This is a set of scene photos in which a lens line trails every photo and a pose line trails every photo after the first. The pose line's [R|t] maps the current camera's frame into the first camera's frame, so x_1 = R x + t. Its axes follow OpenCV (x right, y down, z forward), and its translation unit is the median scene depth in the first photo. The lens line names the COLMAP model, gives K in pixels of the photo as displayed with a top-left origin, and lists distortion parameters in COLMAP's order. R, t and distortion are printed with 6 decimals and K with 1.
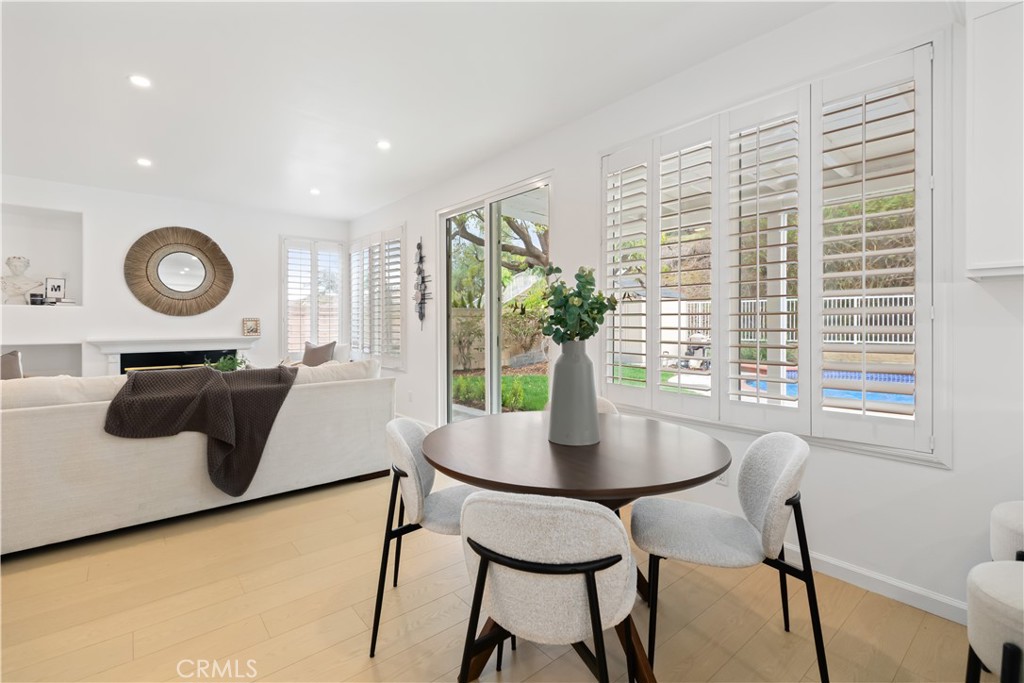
lens RADIAL K [[462.2, 0, 509.3], [0, 462.2, 321.9], [0, 0, 1]] dist [0.002635, 0.000592]
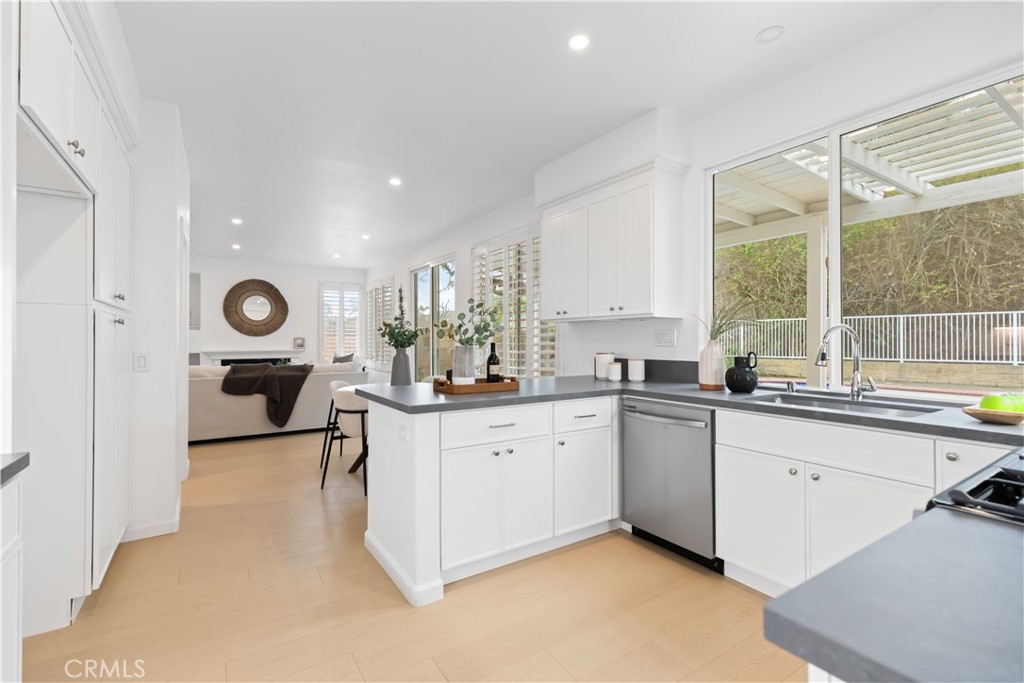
lens RADIAL K [[455.0, 0, 507.1], [0, 455.0, 340.8], [0, 0, 1]] dist [0.000998, -0.000008]
pose [[0.992996, 0.000602, -0.118145, 0.338332], [-0.000463, 0.999999, 0.001205, 0.000820], [0.118145, -0.001142, 0.992996, -0.459357]]
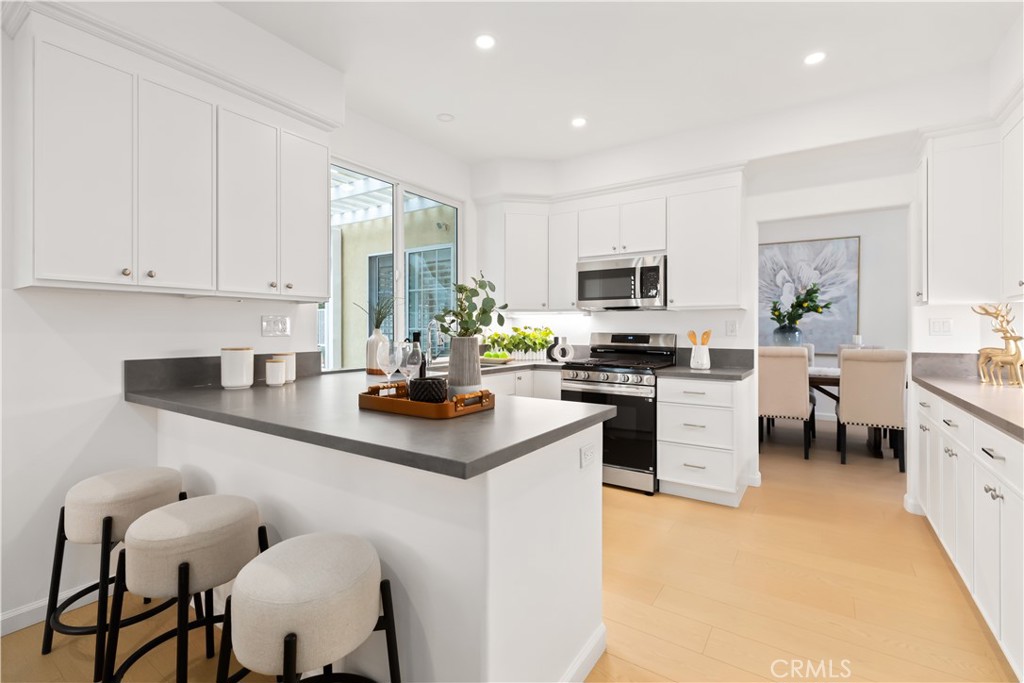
lens RADIAL K [[460.4, 0, 509.6], [0, 460.4, 327.0], [0, 0, 1]] dist [0.001065, 0.000097]
pose [[-0.284724, 0.005690, 0.958593, -0.093086], [-0.000641, 0.999981, -0.006126, 0.001679], [-0.958609, -0.002359, -0.284715, 0.091577]]
